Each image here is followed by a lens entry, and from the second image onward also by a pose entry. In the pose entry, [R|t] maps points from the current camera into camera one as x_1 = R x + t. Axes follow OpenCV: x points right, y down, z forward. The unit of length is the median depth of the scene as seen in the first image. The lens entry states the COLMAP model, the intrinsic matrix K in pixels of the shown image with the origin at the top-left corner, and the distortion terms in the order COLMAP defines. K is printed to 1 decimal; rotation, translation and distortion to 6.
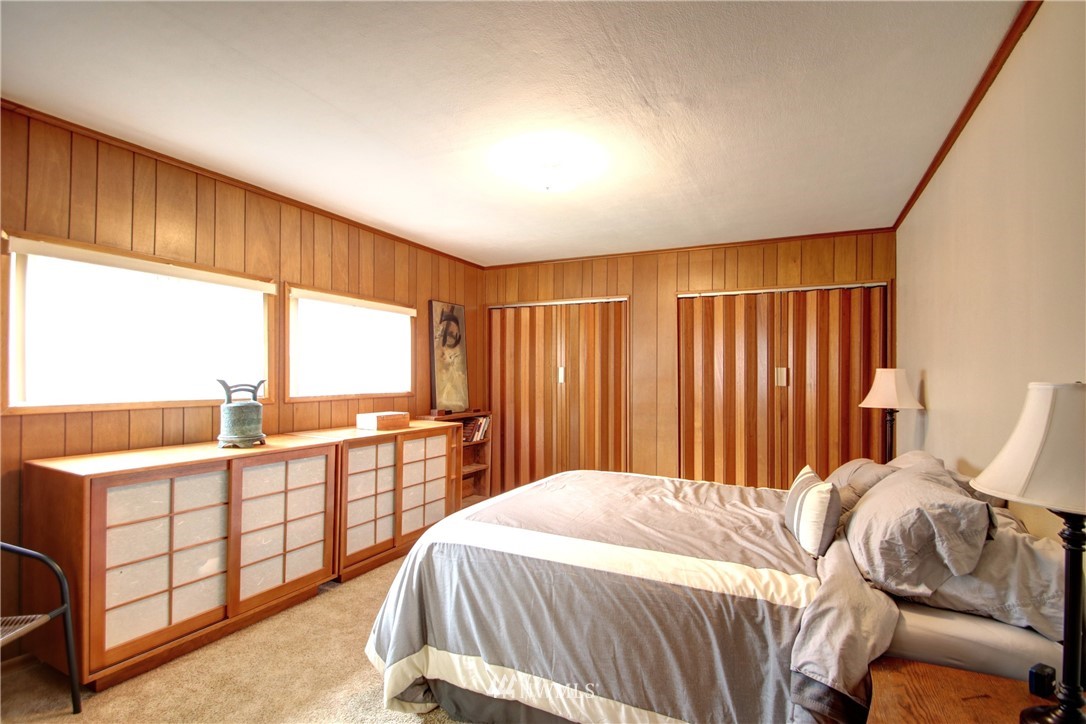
lens RADIAL K [[510.5, 0, 549.9], [0, 510.5, 371.9], [0, 0, 1]] dist [0.012619, -0.015872]
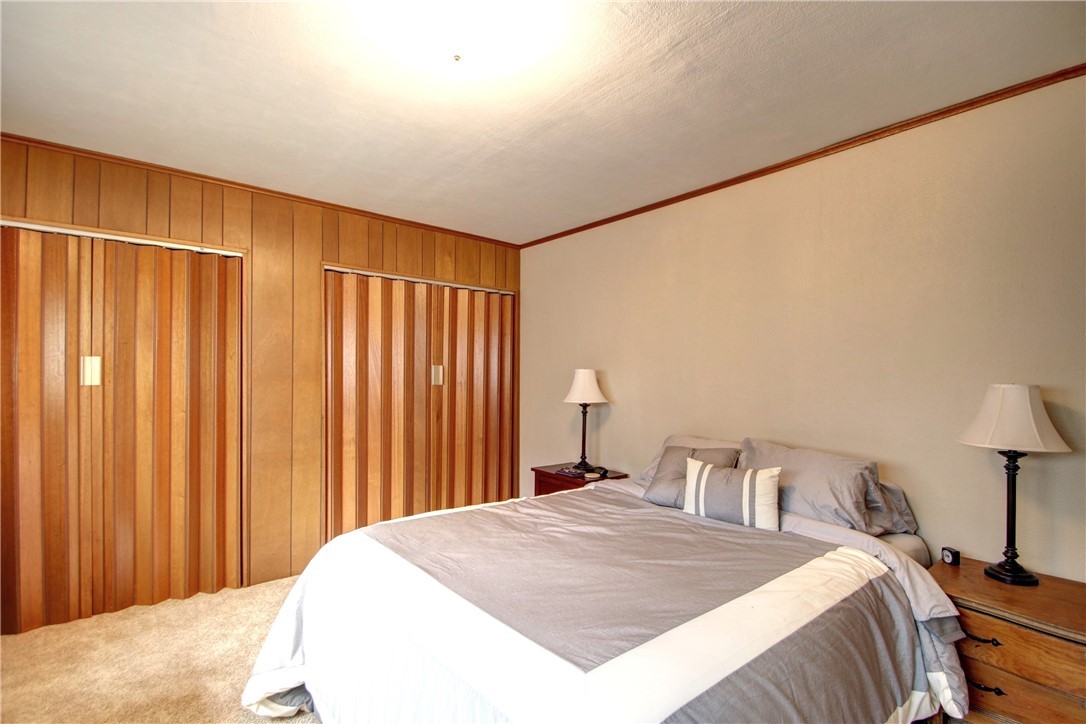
lens RADIAL K [[510.5, 0, 549.9], [0, 510.5, 371.9], [0, 0, 1]] dist [0.012619, -0.015872]
pose [[0.408824, 0.004664, 0.912601, -0.334374], [-0.012892, 0.999917, 0.000666, 0.000588], [-0.912522, -0.012038, 0.408850, 0.441989]]
